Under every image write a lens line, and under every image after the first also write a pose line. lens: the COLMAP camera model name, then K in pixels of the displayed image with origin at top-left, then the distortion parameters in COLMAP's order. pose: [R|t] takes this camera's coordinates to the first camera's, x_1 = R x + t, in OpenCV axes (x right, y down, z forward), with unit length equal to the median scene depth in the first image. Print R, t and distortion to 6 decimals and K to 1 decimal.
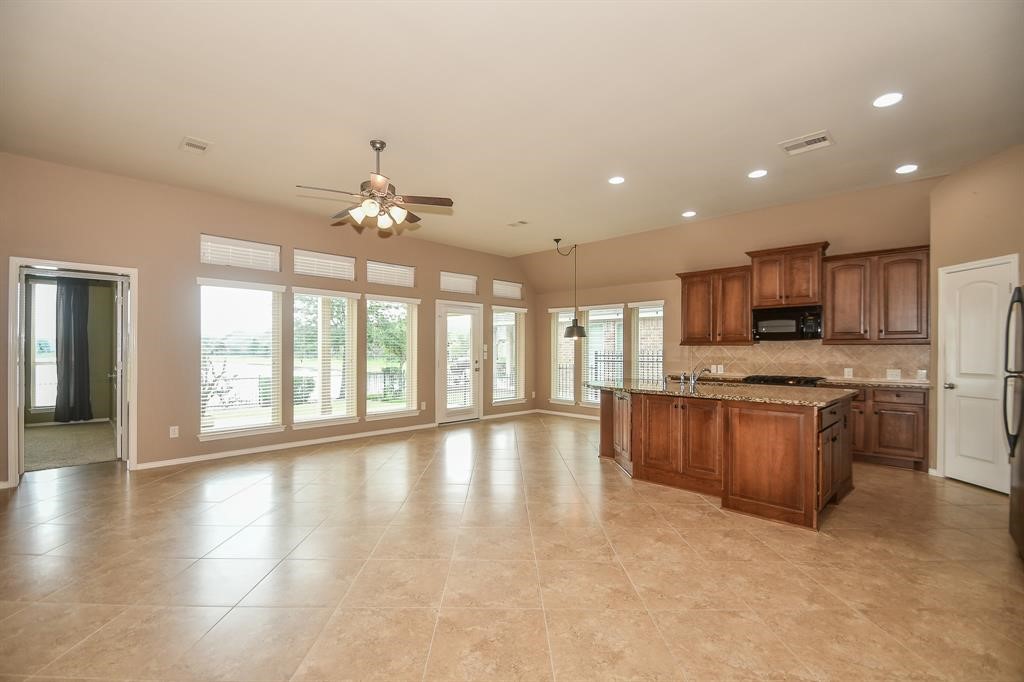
lens RADIAL K [[452.3, 0, 501.0], [0, 452.3, 347.7], [0, 0, 1]] dist [0.003471, -0.009690]
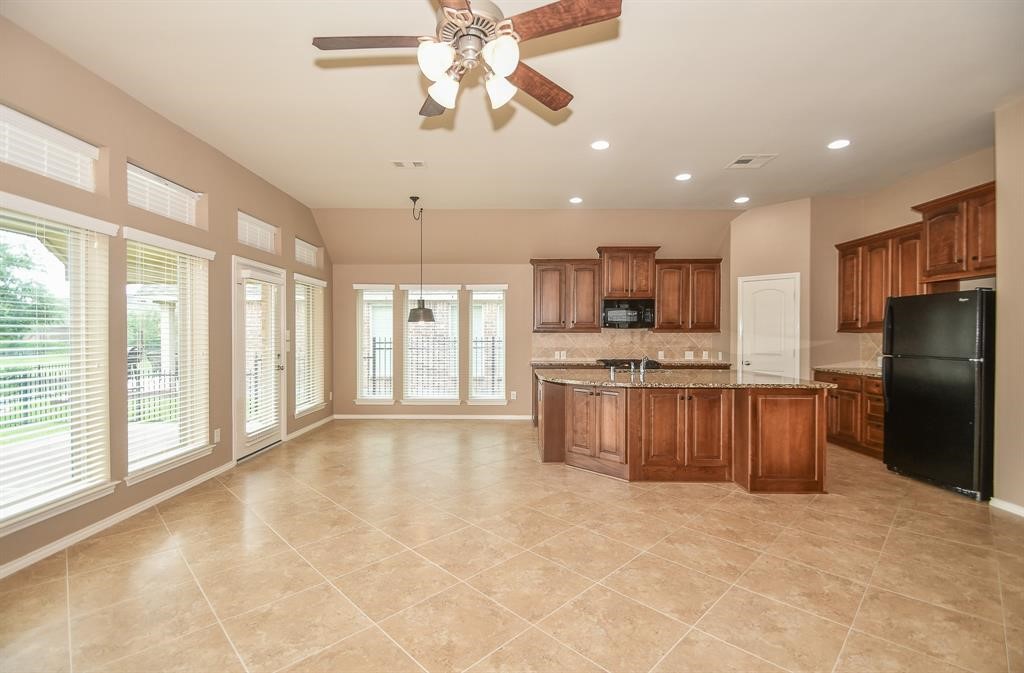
lens RADIAL K [[452.3, 0, 505.6], [0, 452.3, 335.9], [0, 0, 1]] dist [0.003471, -0.009690]
pose [[0.711598, -0.005296, 0.702567, -0.375039], [-0.002919, 0.999941, 0.010494, -0.008149], [-0.702581, -0.009518, 0.711540, 0.387288]]
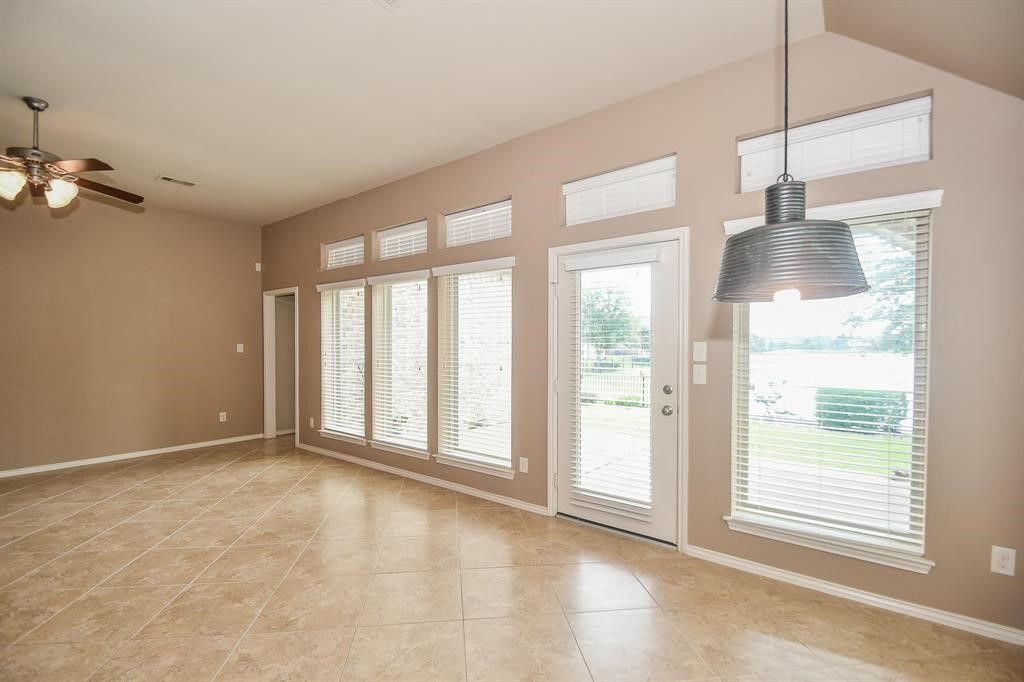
lens RADIAL K [[452.3, 0, 499.4], [0, 452.3, 350.8], [0, 0, 1]] dist [0.003471, -0.009690]
pose [[0.117816, 0.013617, -0.992942, 0.391152], [0.007385, 0.999866, 0.014589, -0.008540], [0.993008, -0.009051, 0.117699, 1.086324]]
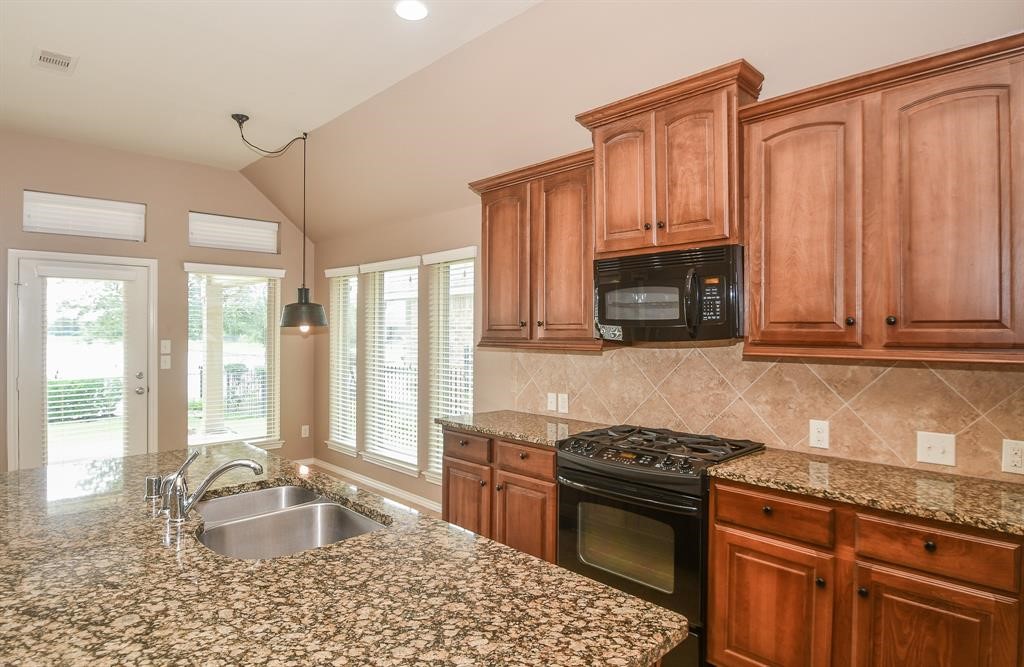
lens RADIAL K [[570.1, 0, 516.9], [0, 570.1, 328.5], [0, 0, 1]] dist [-0.025262, 0.003038]
pose [[0.999923, -0.002169, -0.012188, 0.492954], [0.002192, 0.999996, 0.001826, -0.027078], [0.012184, -0.001852, 0.999924, 0.503987]]
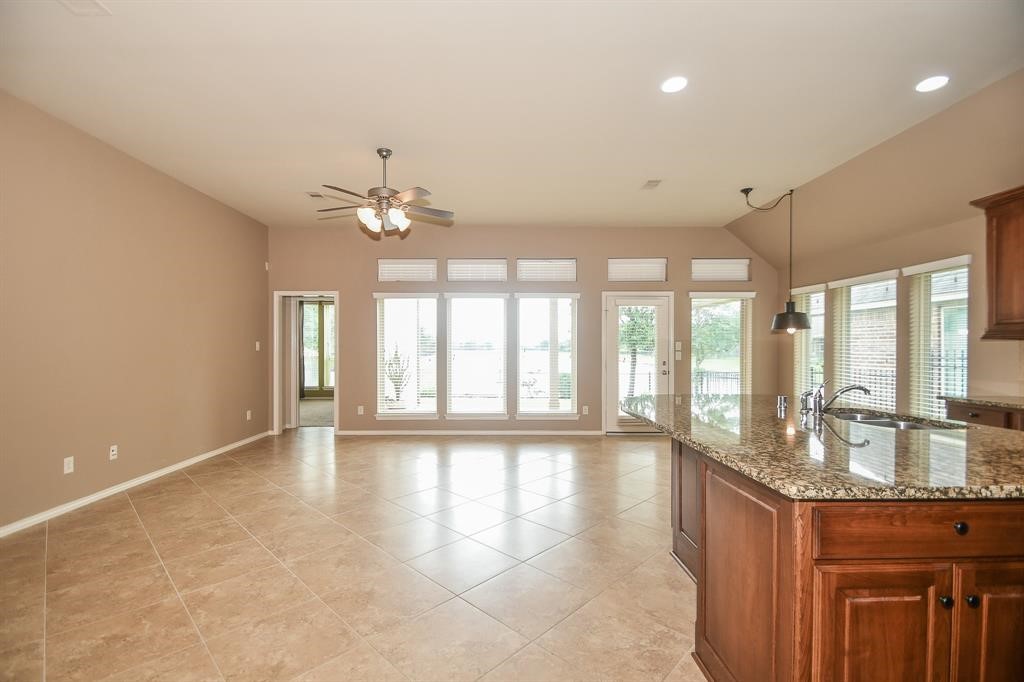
lens RADIAL K [[452.3, 0, 500.5], [0, 452.3, 348.1], [0, 0, 1]] dist [0.003471, -0.009690]
pose [[0.712598, -0.001247, -0.701571, 0.407158], [0.005138, 0.999981, 0.003441, 0.000039], [0.701554, -0.006056, 0.712591, 0.280939]]
